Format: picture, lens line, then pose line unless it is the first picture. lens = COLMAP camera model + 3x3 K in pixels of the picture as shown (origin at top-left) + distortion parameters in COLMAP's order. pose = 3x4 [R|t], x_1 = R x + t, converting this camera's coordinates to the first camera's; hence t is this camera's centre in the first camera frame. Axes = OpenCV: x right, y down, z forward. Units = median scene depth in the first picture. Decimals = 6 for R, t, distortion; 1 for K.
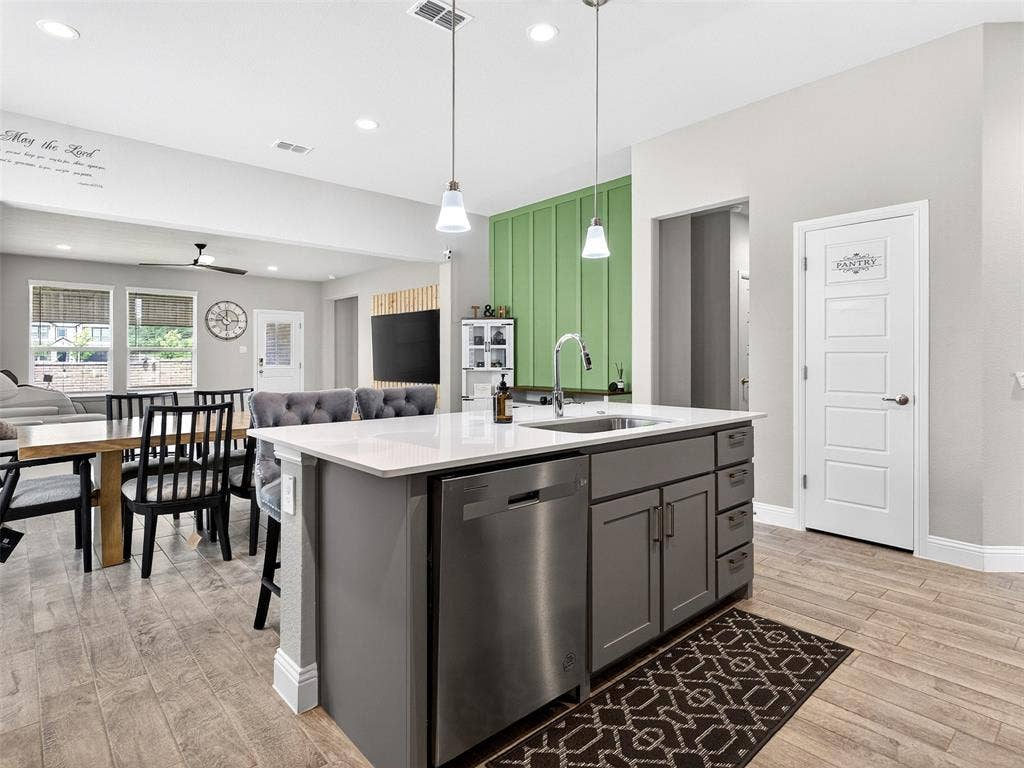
lens RADIAL K [[554.5, 0, 509.1], [0, 554.5, 375.1], [0, 0, 1]] dist [-0.000636, -0.003134]
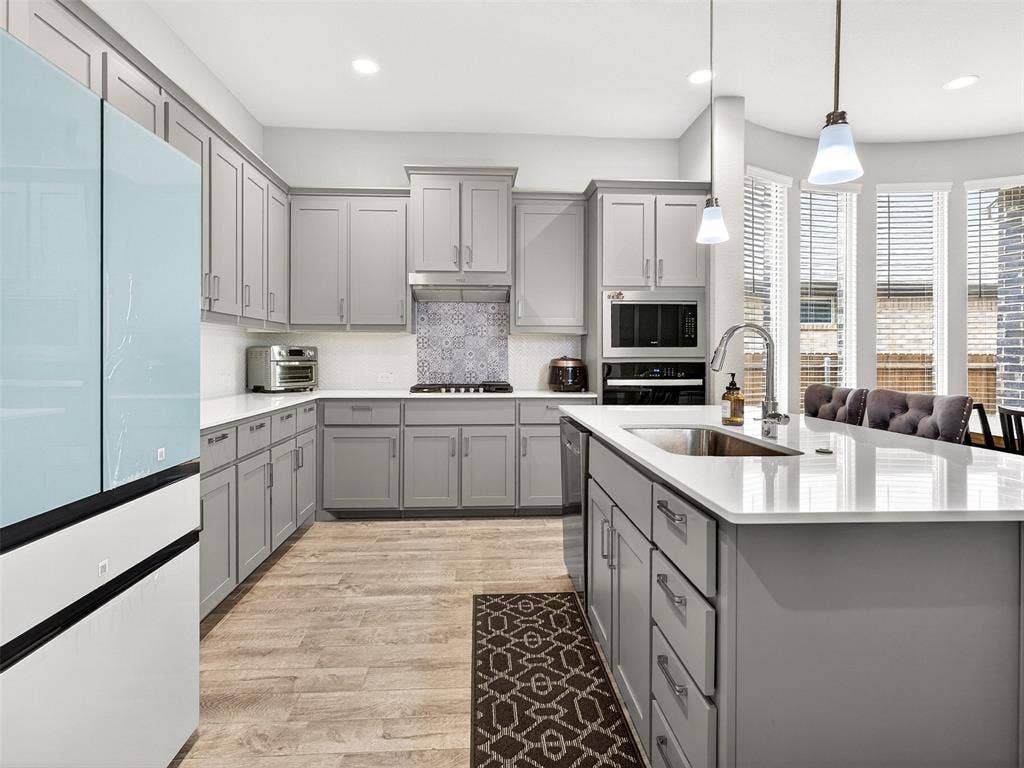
lens RADIAL K [[554.5, 0, 514.1], [0, 554.5, 362.4], [0, 0, 1]] dist [-0.000636, -0.003134]
pose [[-0.615693, 0.009643, -0.787927, 1.151215], [-0.022212, 0.999315, 0.029586, -0.048146], [0.787673, 0.035717, -0.615057, 1.526457]]
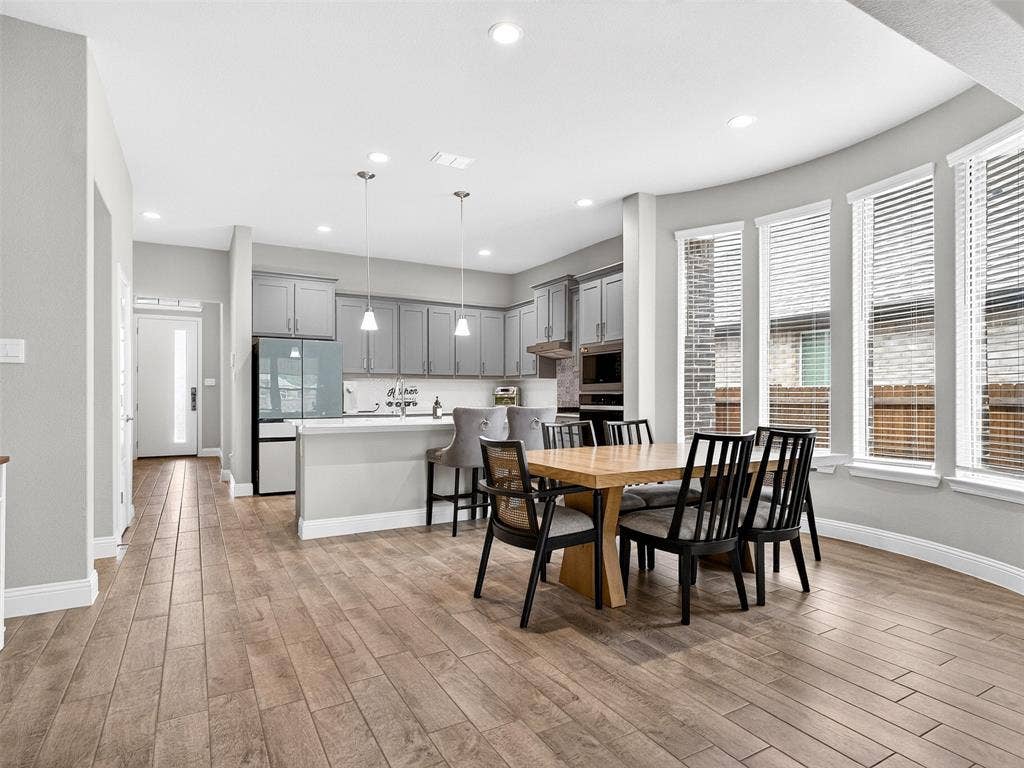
lens RADIAL K [[554.5, 0, 509.4], [0, 554.5, 392.9], [0, 0, 1]] dist [-0.000636, -0.003134]
pose [[-0.976513, -0.000274, 0.215459, -0.882872], [0.004721, 0.999732, 0.022666, -0.078957], [-0.215407, 0.023151, -0.976250, 3.590519]]
